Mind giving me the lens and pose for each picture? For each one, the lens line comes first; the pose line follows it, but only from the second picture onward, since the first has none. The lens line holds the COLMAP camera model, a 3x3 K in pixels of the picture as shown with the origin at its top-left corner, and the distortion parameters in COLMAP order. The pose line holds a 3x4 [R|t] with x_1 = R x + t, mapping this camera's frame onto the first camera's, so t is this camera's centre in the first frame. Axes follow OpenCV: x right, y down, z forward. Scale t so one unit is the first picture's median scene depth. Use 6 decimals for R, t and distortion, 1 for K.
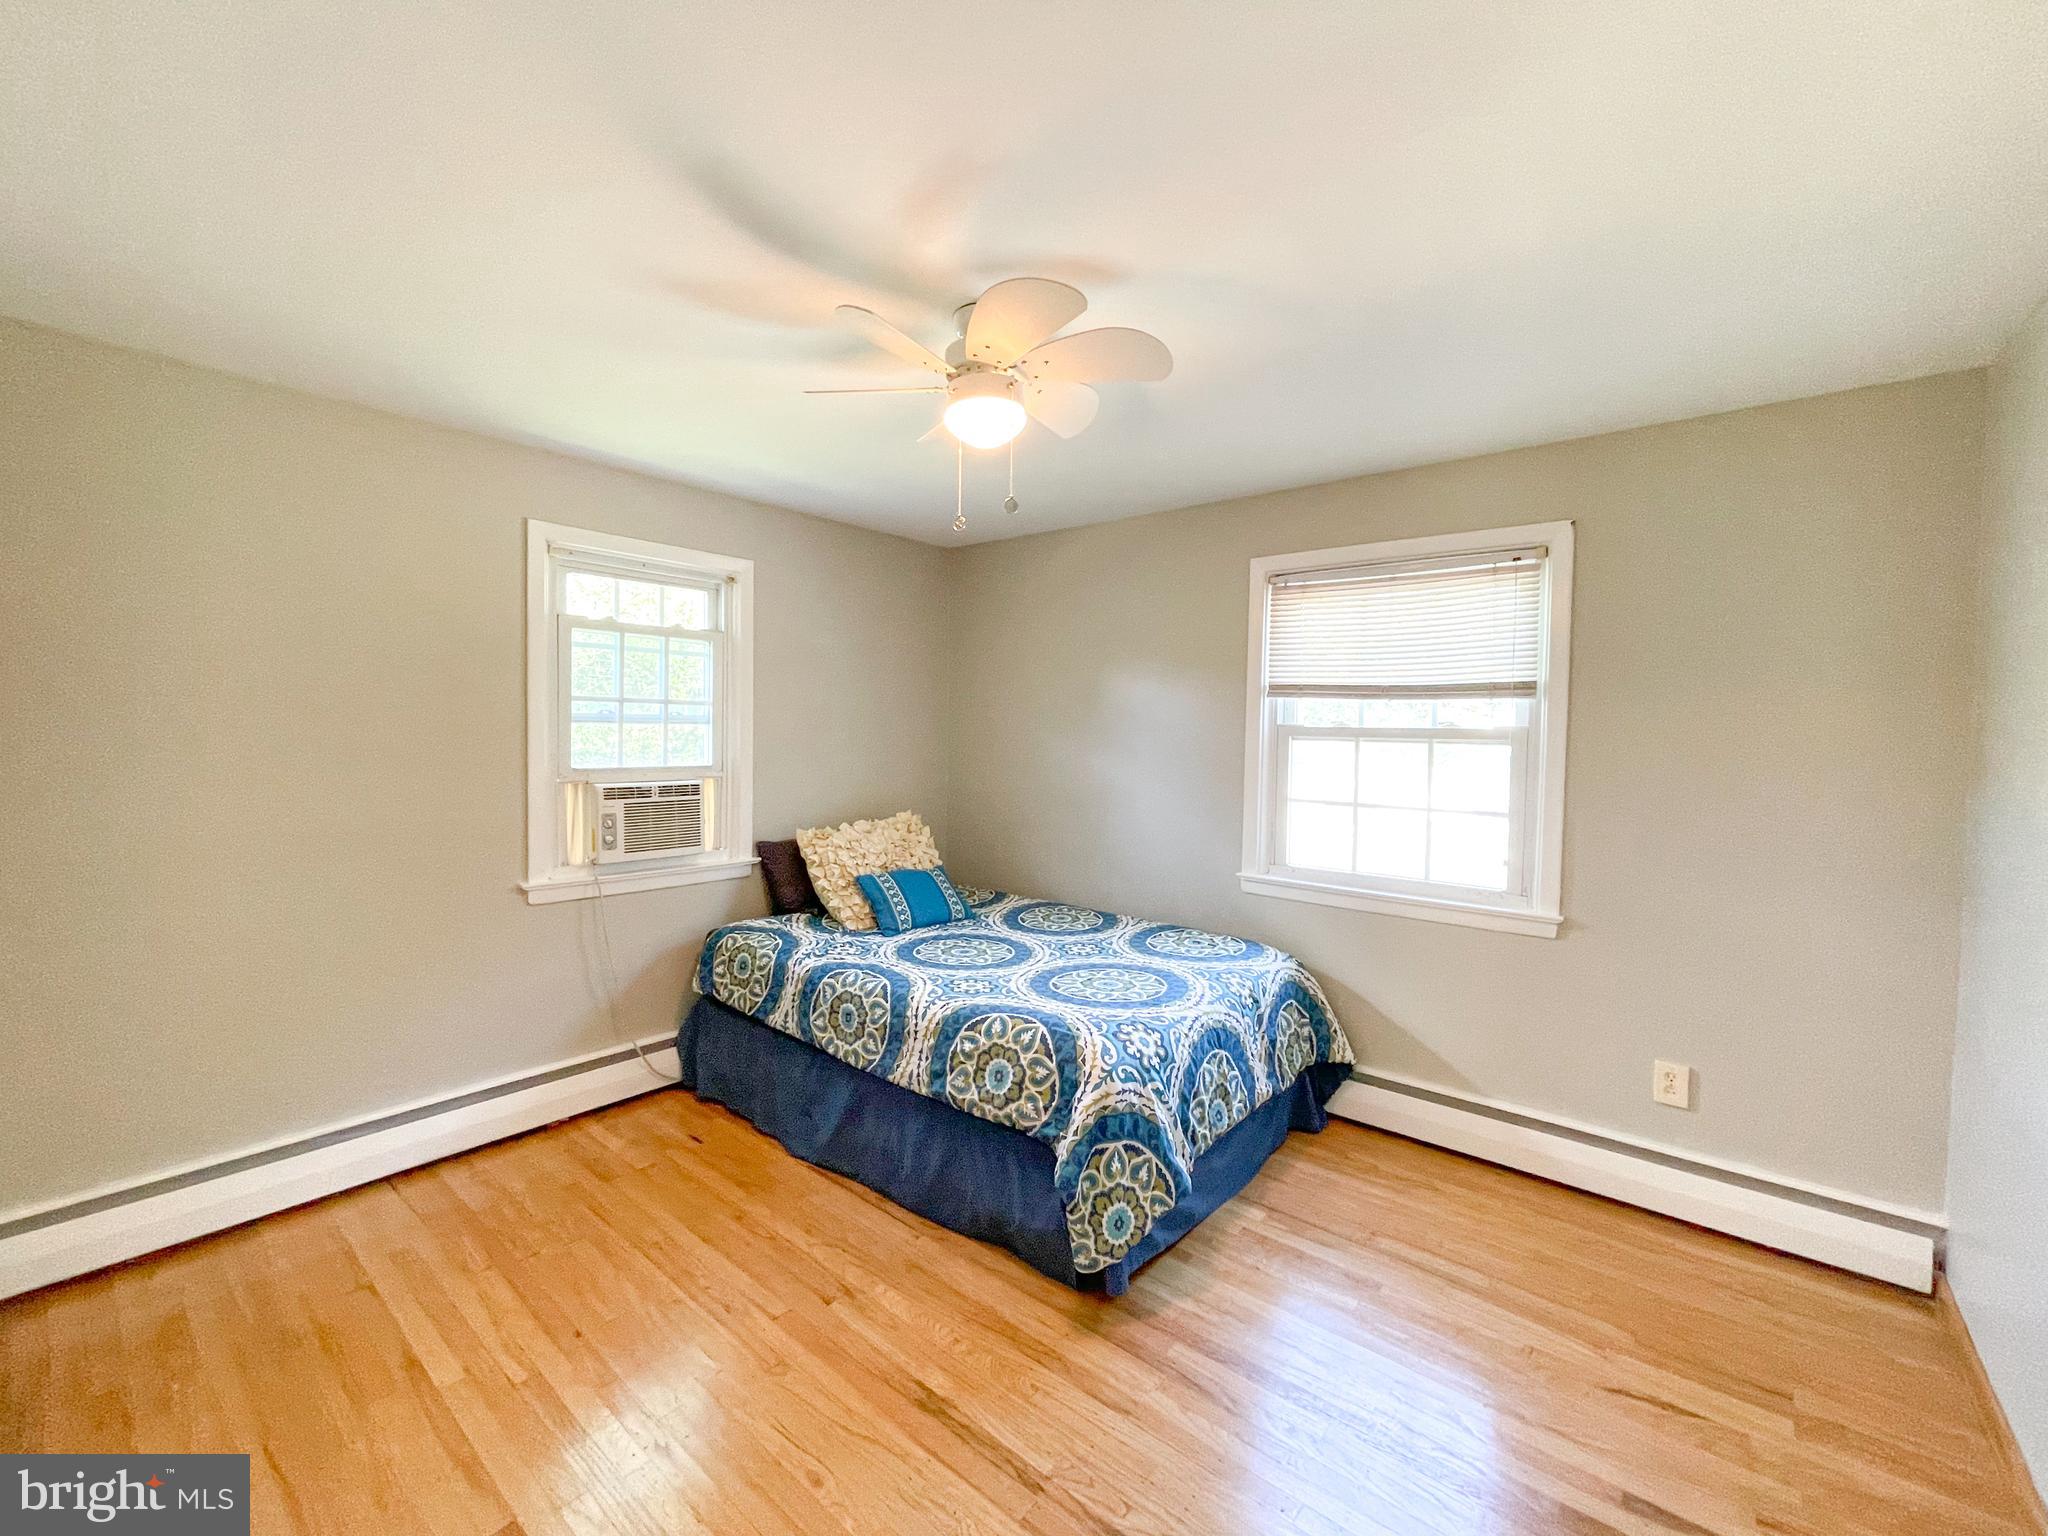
lens RADIAL K [[837.6, 0, 1019.5], [0, 837.6, 757.0], [0, 0, 1]] dist [-0.003028, 0.003597]
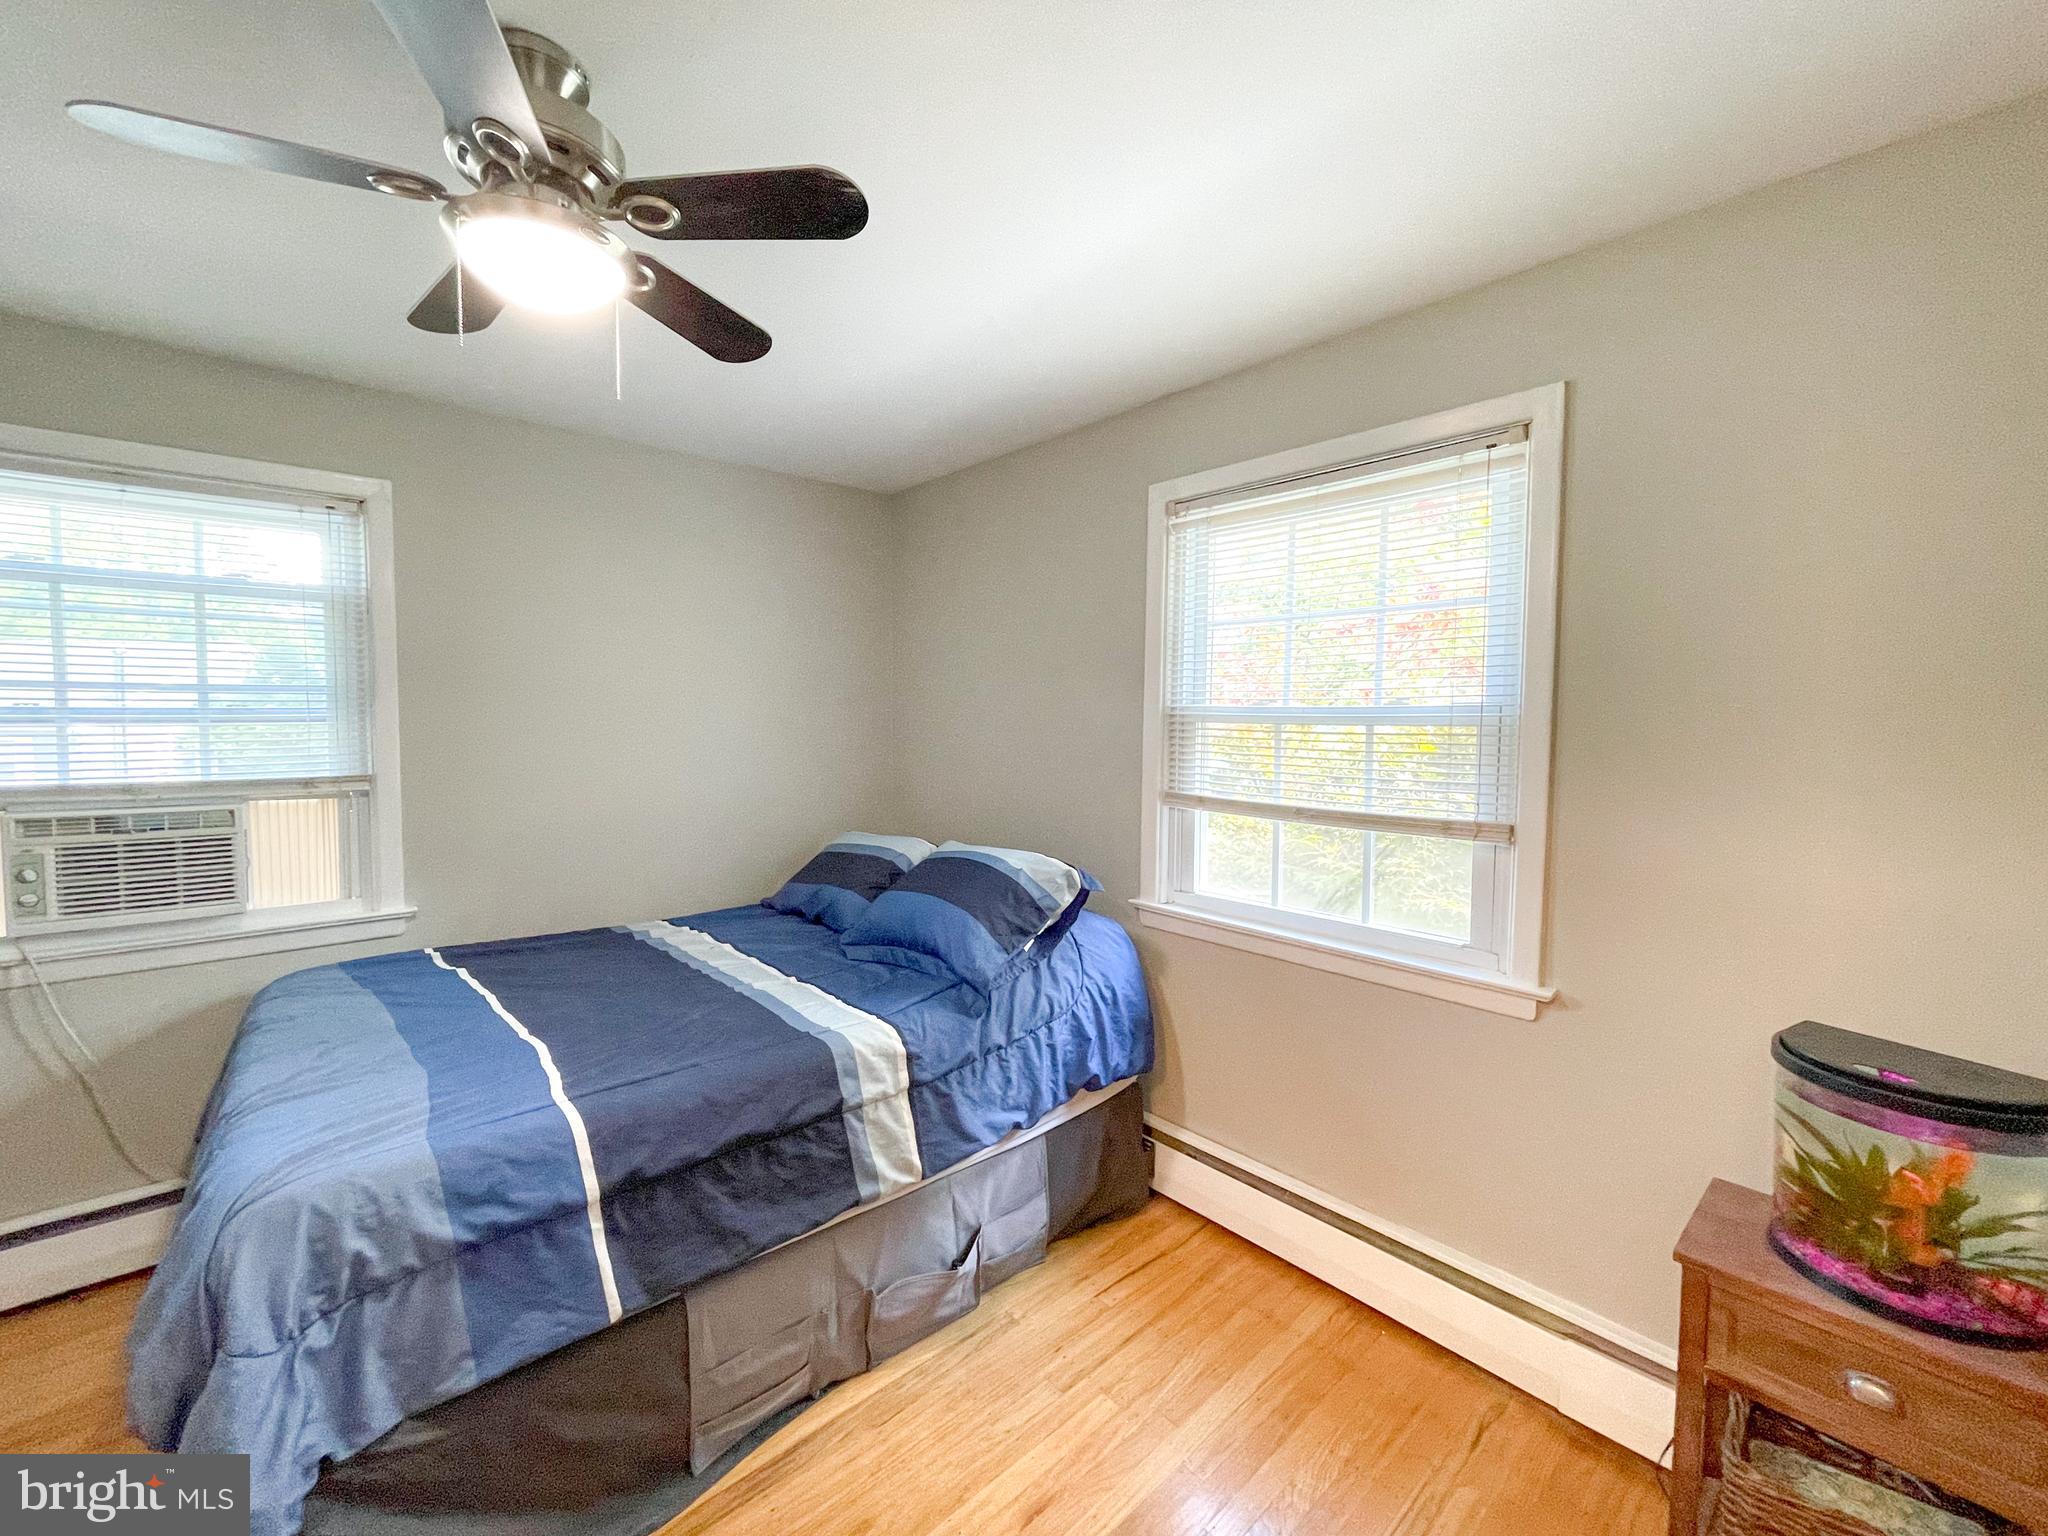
lens RADIAL K [[837.6, 0, 1019.5], [0, 837.6, 757.0], [0, 0, 1]] dist [-0.003028, 0.003597]
pose [[0.998654, -0.016668, -0.049117, 0.262388], [0.017371, 0.999752, 0.013909, -0.007005], [0.048873, -0.014744, 0.998696, 0.324239]]
